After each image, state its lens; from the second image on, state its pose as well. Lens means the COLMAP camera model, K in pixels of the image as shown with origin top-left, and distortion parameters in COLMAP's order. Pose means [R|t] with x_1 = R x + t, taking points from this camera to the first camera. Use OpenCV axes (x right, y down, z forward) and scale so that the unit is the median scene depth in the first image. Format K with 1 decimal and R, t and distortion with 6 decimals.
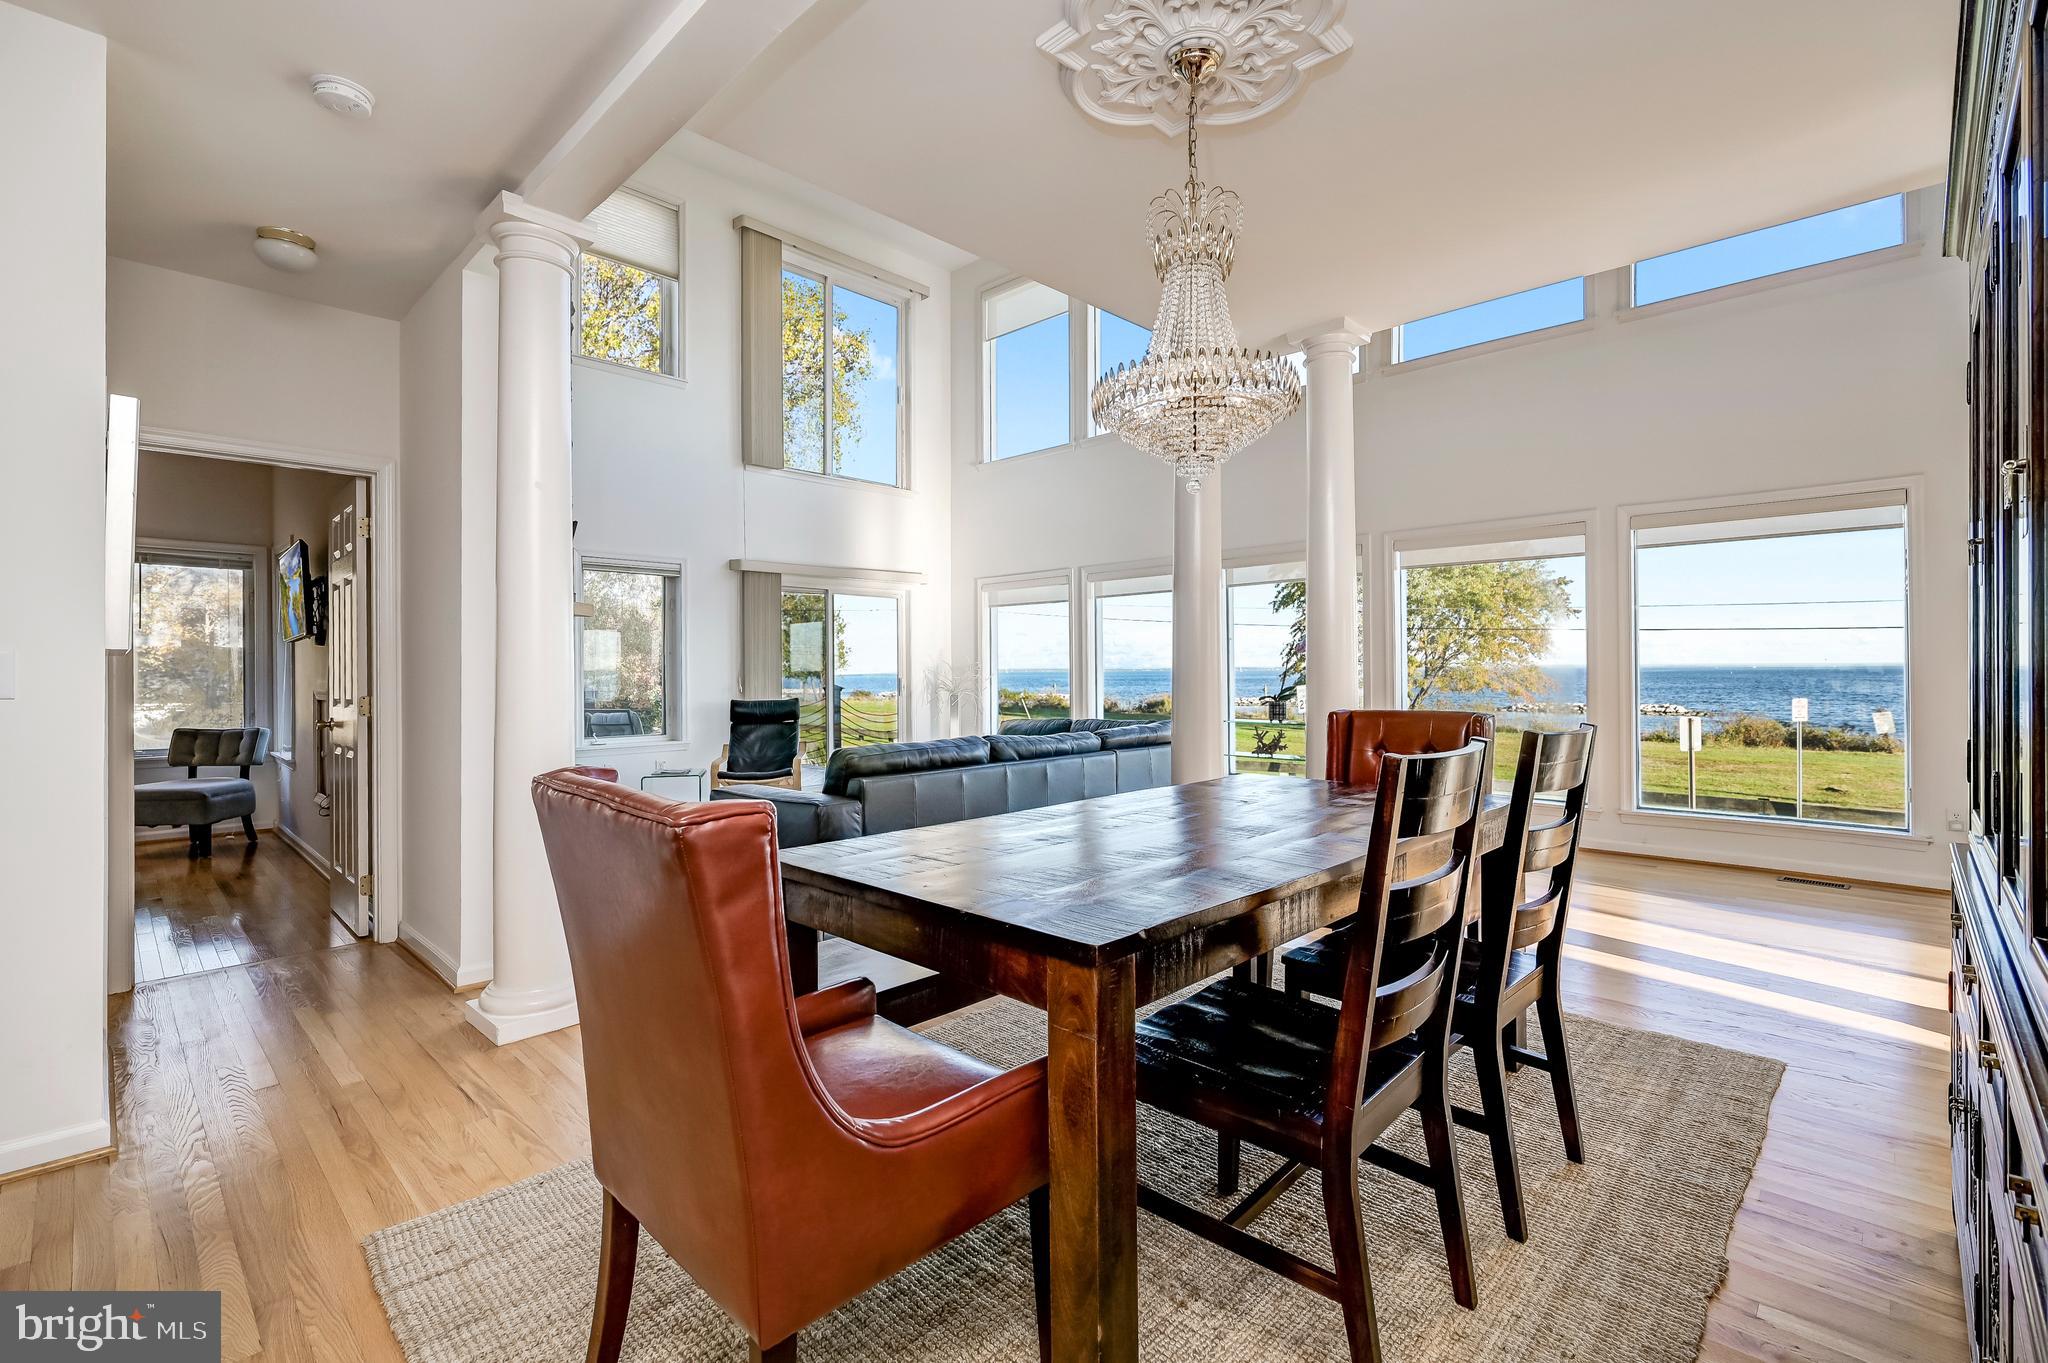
lens RADIAL K [[903.0, 0, 1034.1], [0, 903.0, 671.1], [0, 0, 1]] dist [-0.000470, -0.000164]
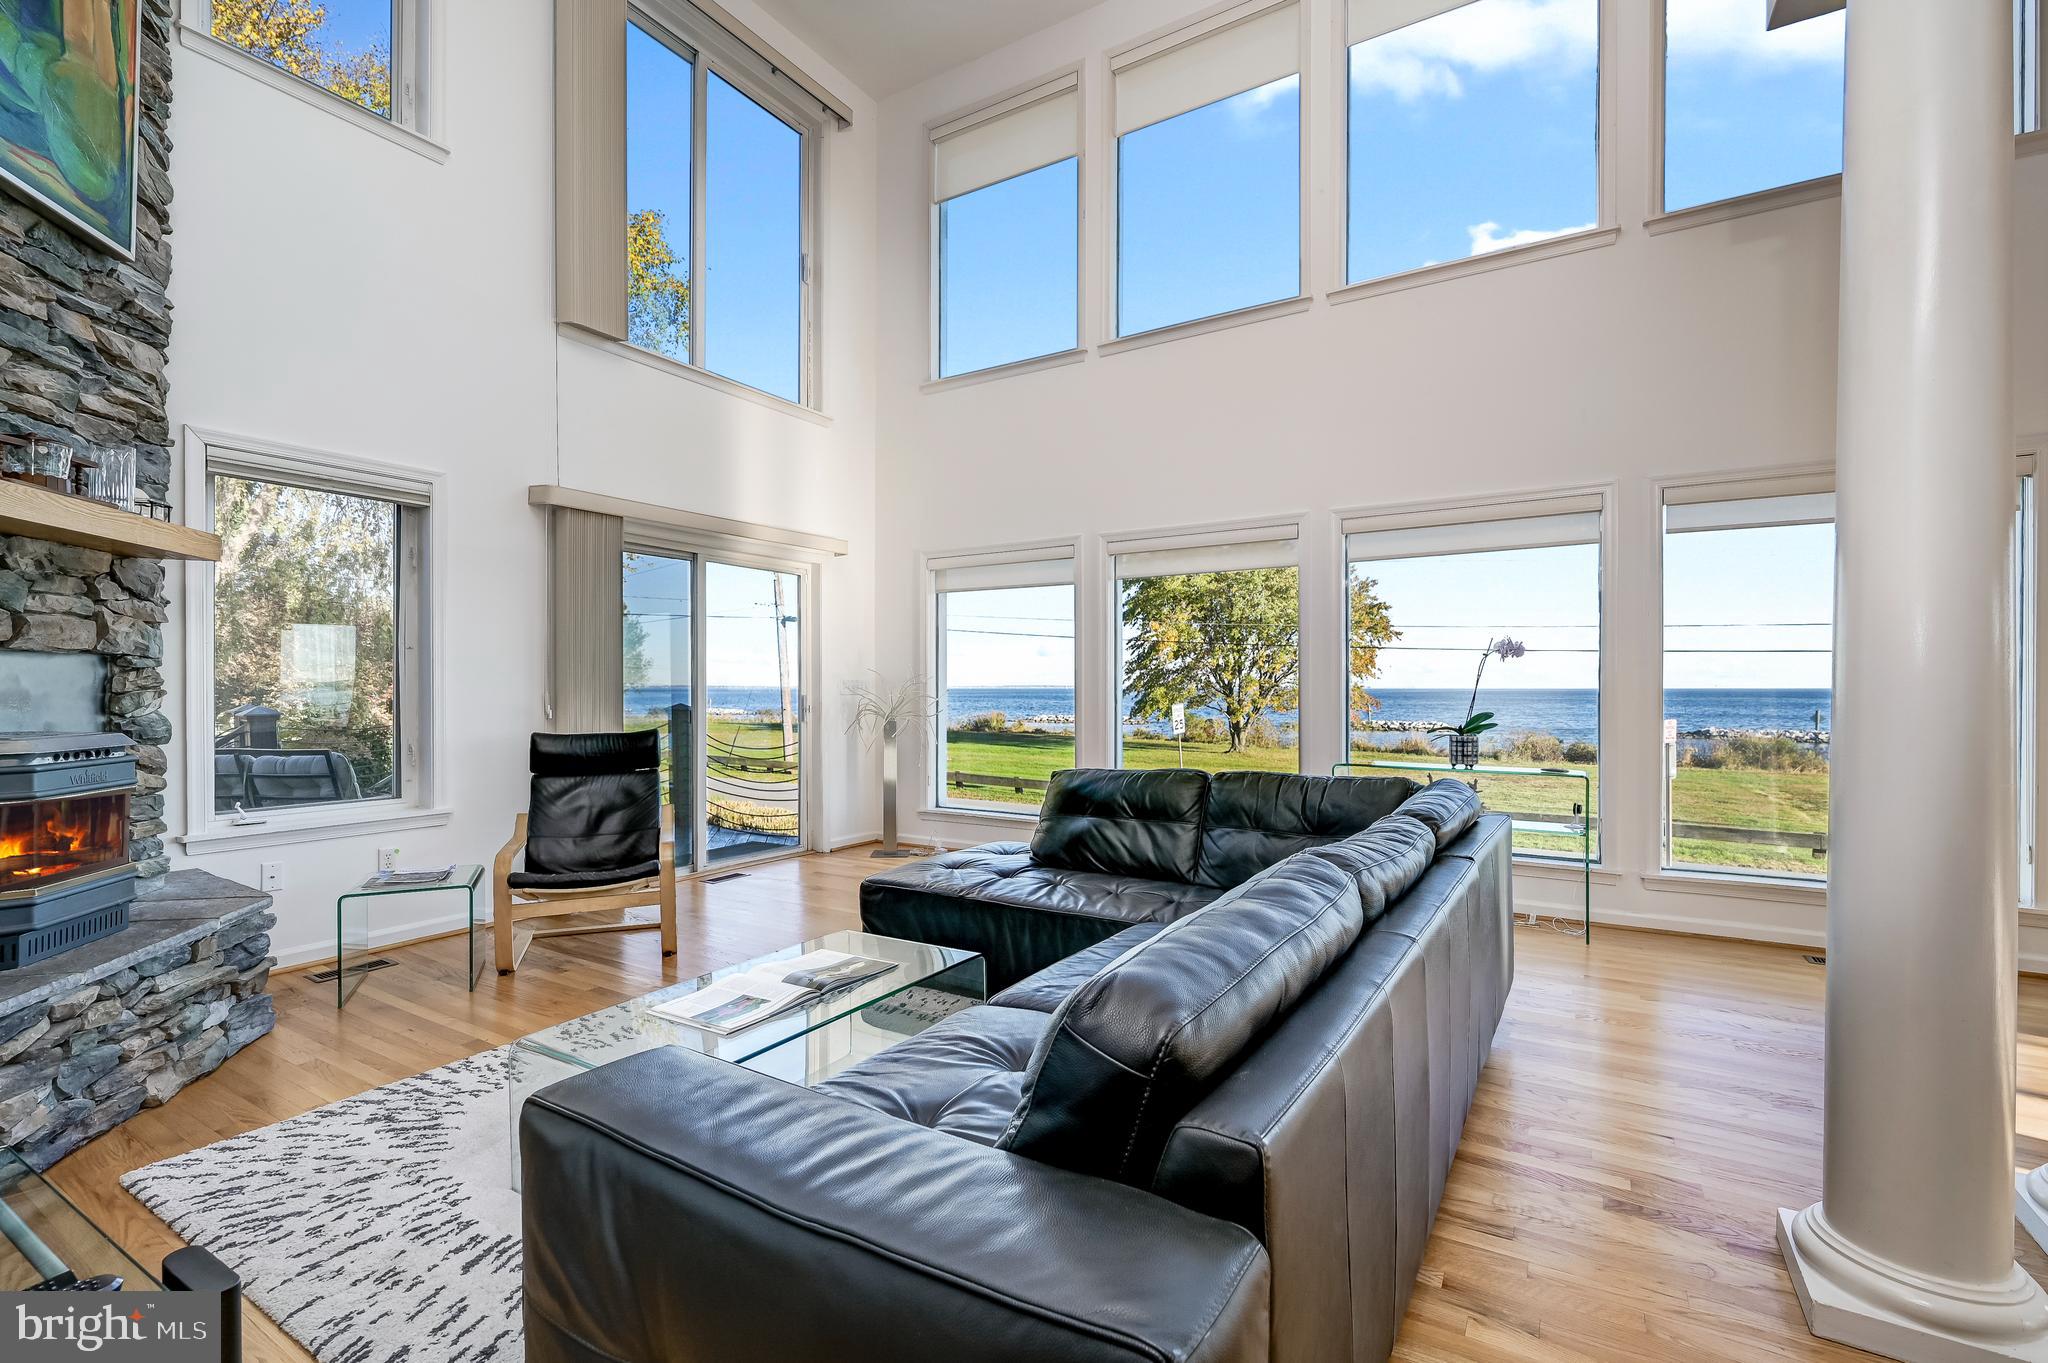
lens RADIAL K [[892.9, 0, 1031.6], [0, 892.9, 694.7], [0, 0, 1]] dist [-0.001504, 0.000374]
pose [[0.978290, 0.005383, 0.207171, -0.134353], [-0.006889, 0.999955, 0.006549, 0.001648], [-0.207127, -0.007834, 0.978283, 0.362011]]
